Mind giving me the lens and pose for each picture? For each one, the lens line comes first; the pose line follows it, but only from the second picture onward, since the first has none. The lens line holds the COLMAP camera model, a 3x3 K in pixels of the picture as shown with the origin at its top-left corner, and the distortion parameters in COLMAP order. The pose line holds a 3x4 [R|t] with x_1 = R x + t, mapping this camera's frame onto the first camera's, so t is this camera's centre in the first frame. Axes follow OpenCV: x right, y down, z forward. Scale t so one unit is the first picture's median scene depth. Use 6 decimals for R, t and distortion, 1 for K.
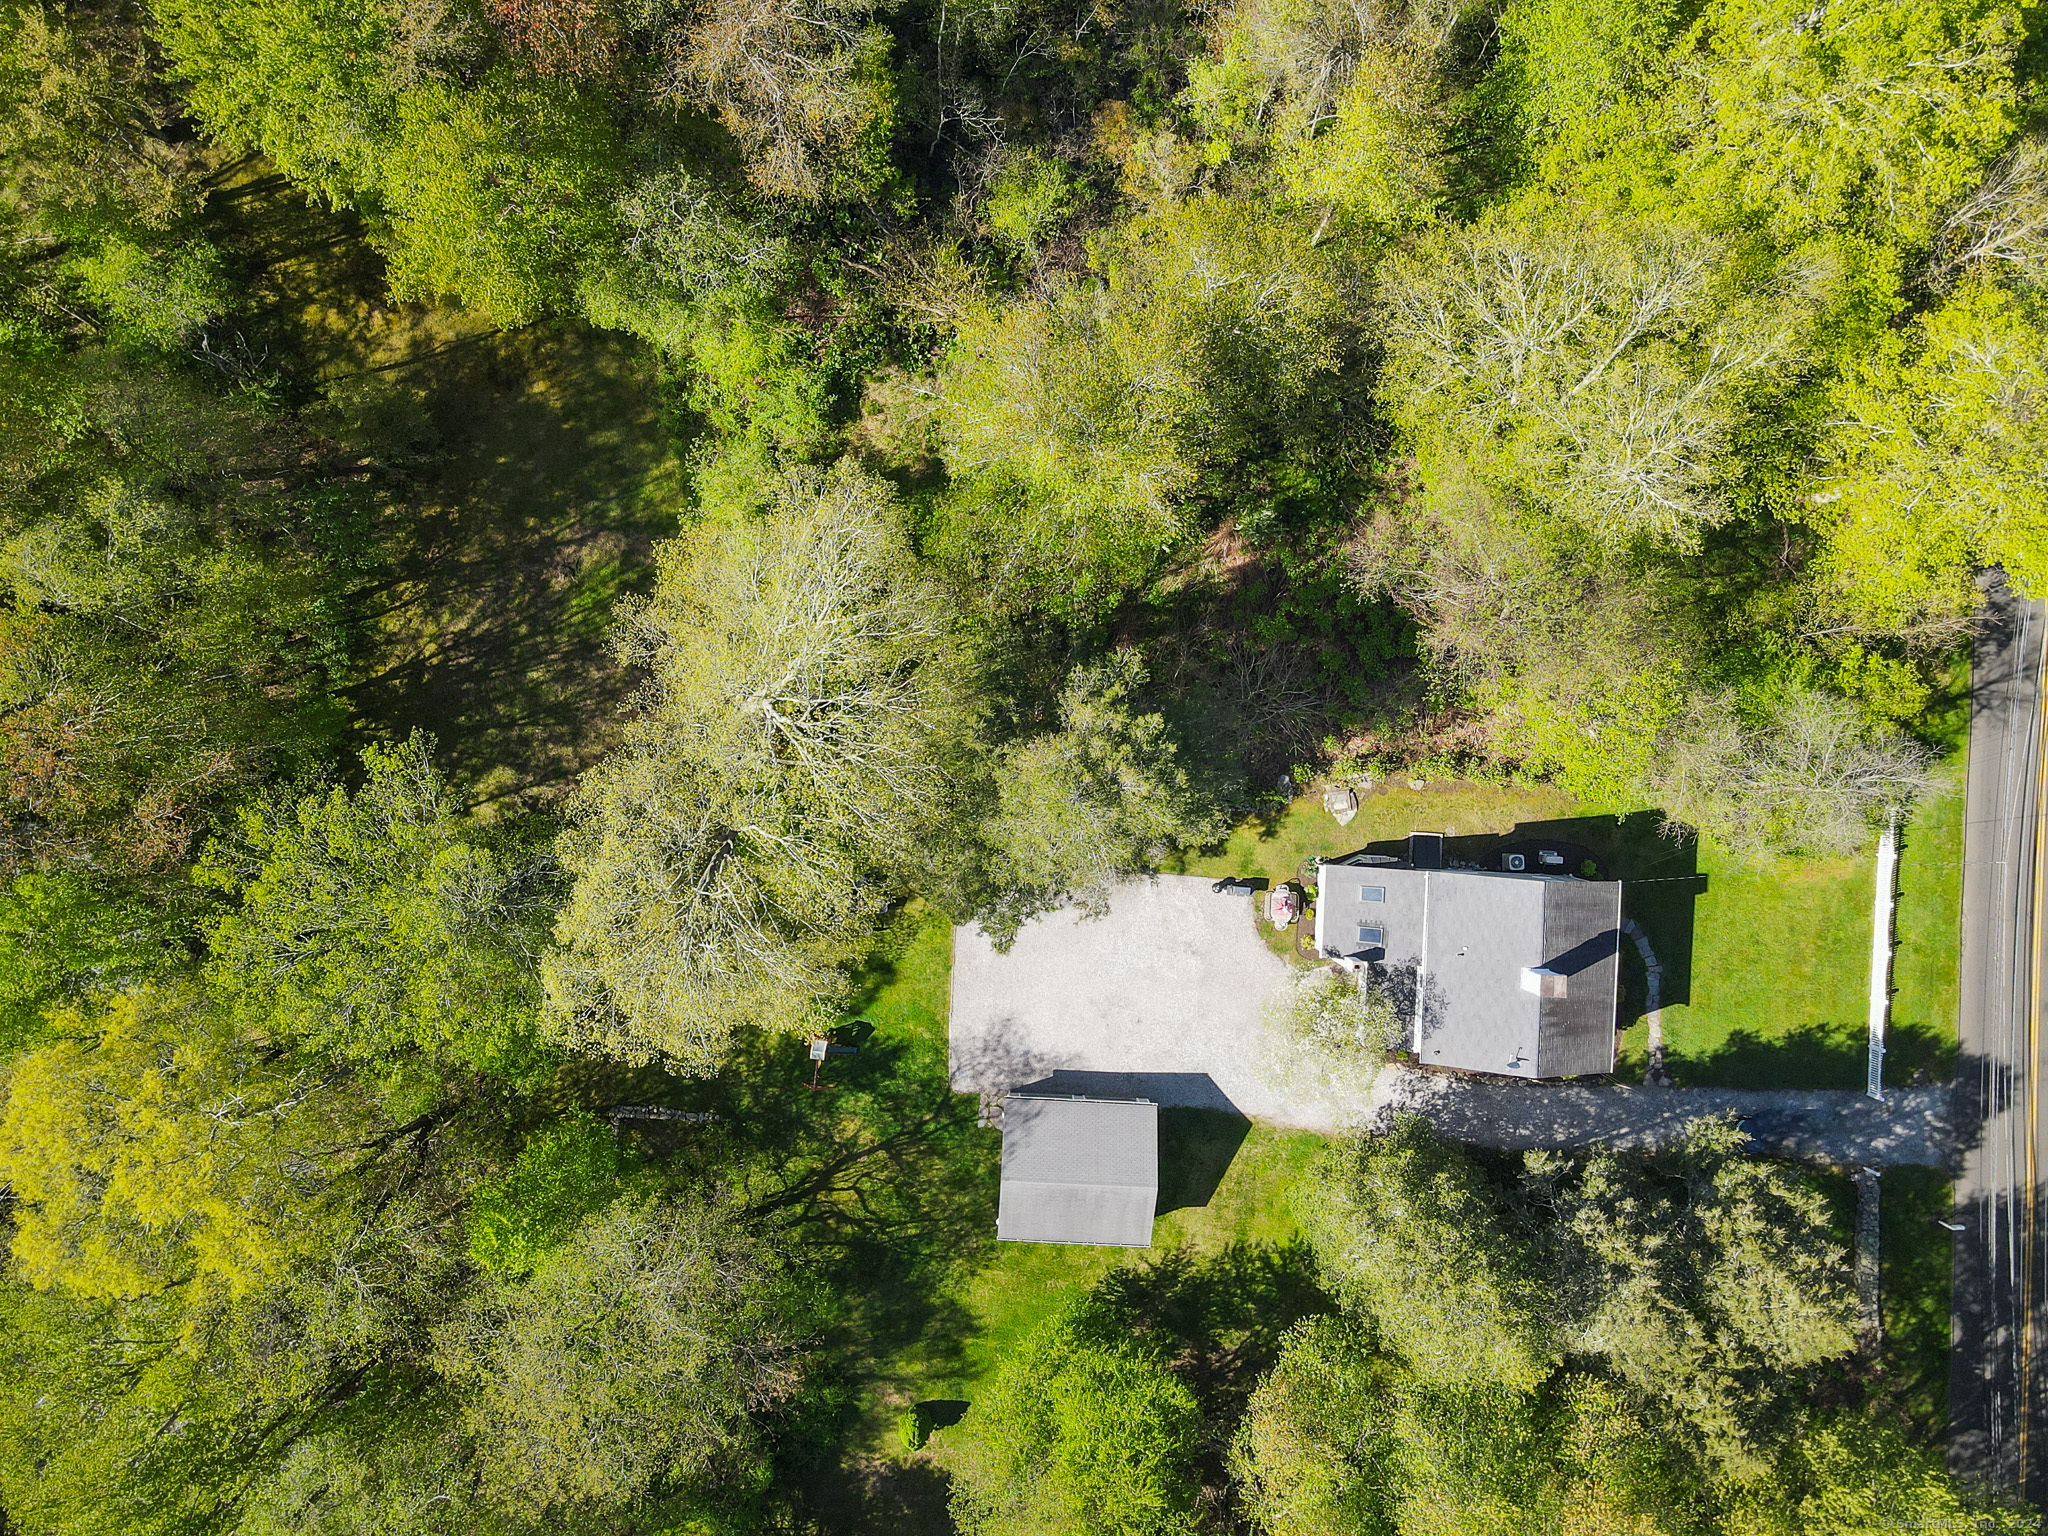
lens RADIAL K [[1459.8, 0, 993.1], [0, 1459.8, 752.8], [0, 0, 1]] dist [-0.028245, 0.039790]
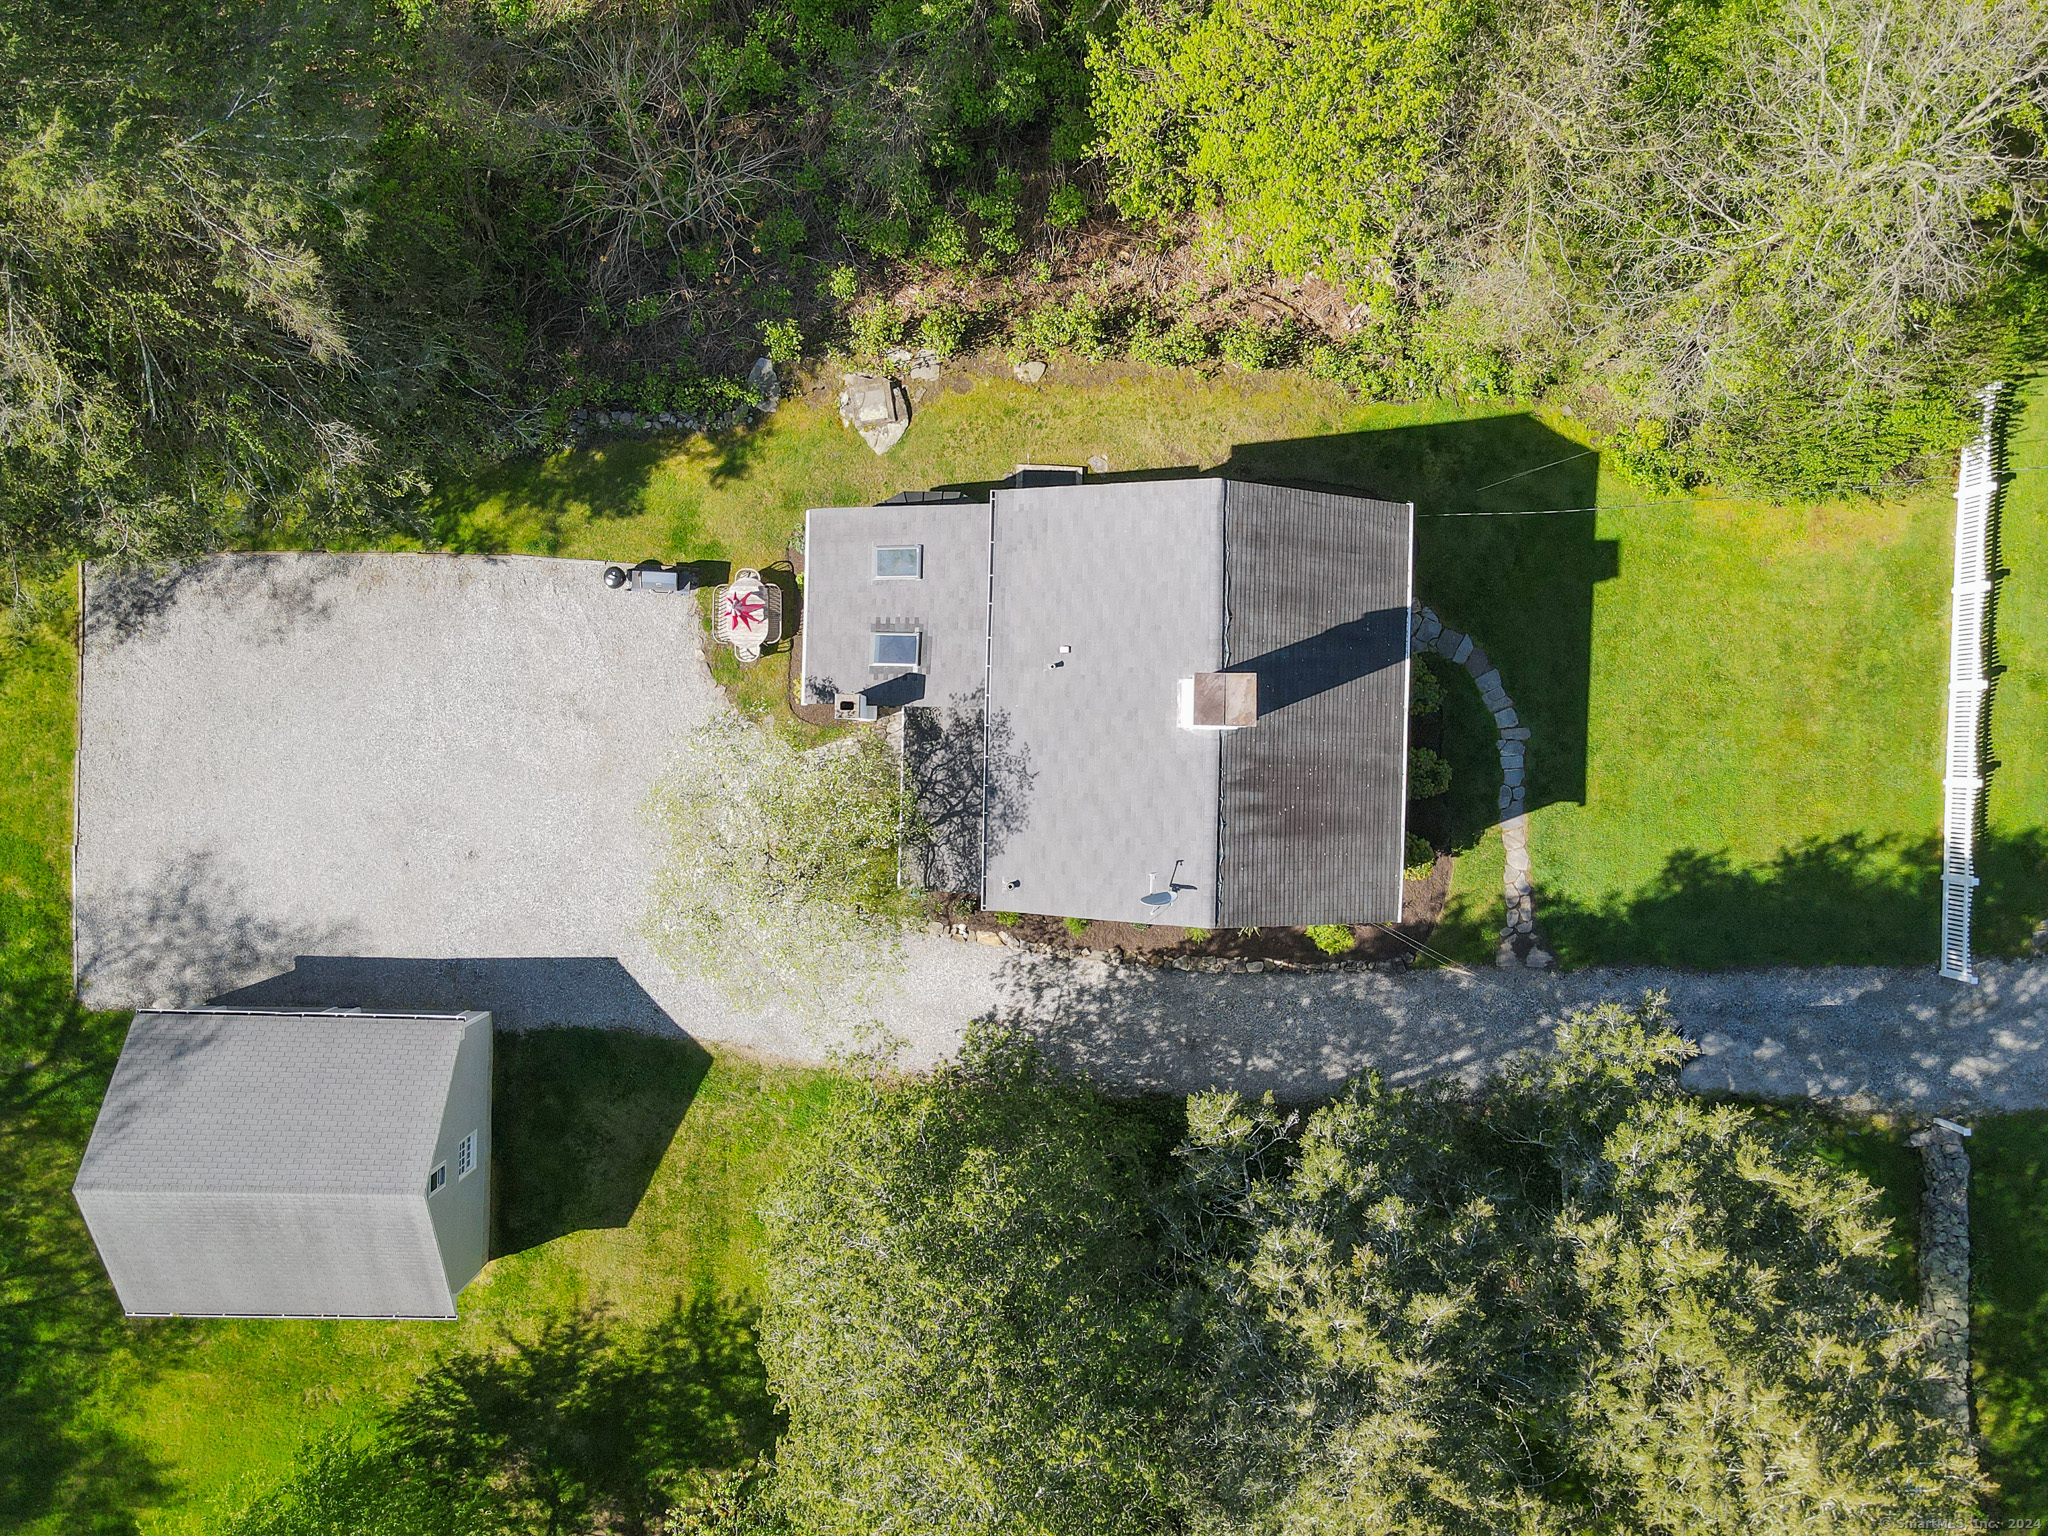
lens RADIAL K [[1446.2, 0, 1024.0], [0, 1446.2, 768.0], [0, 0, 1]] dist [0.000418, 0.011106]
pose [[0.999663, -0.021040, 0.015224, 0.283452], [0.020850, 0.999704, 0.012559, 0.153768], [-0.015484, -0.012237, 0.999805, 0.513326]]
